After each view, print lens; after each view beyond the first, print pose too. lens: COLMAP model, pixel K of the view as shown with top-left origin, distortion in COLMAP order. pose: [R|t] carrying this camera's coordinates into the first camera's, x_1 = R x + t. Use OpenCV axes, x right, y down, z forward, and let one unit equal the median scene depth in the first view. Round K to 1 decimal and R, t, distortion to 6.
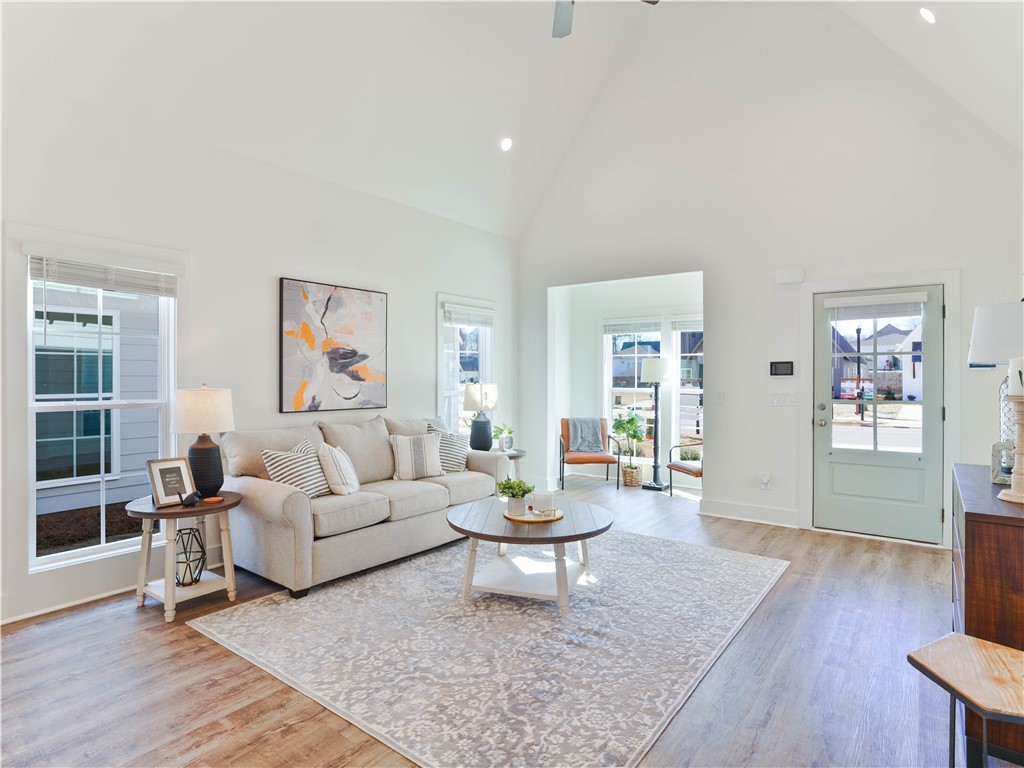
lens RADIAL K [[559.8, 0, 508.3], [0, 559.8, 379.7], [0, 0, 1]] dist [-0.006823, 0.002753]
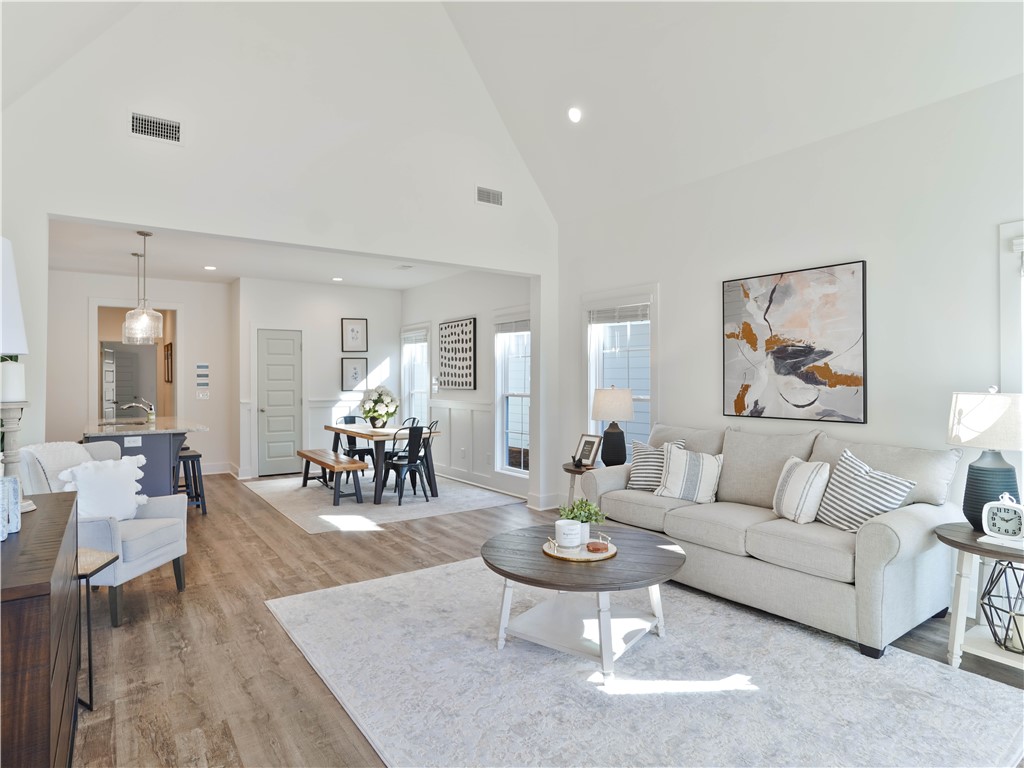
lens RADIAL K [[559.8, 0, 511.8], [0, 559.8, 386.4], [0, 0, 1]] dist [-0.006823, 0.002753]
pose [[-0.256324, 0.007526, -0.966562, 0.642560], [-0.011903, 0.999869, 0.010942, 0.001033], [0.966518, 0.014309, -0.256200, 0.845851]]
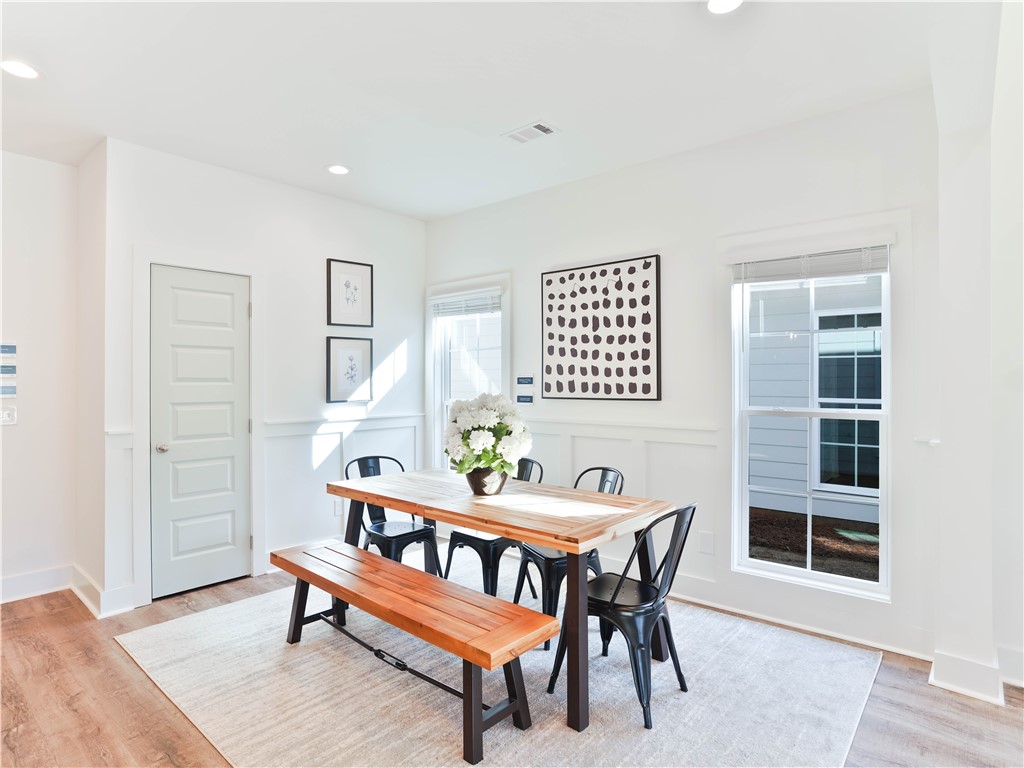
lens RADIAL K [[559.8, 0, 505.1], [0, 559.8, 385.9], [0, 0, 1]] dist [-0.006823, 0.002753]
pose [[-0.009253, 0.002171, -0.999955, 0.156113], [-0.010782, 0.999939, 0.002270, 0.006885], [0.999899, 0.010802, -0.009229, 0.360798]]
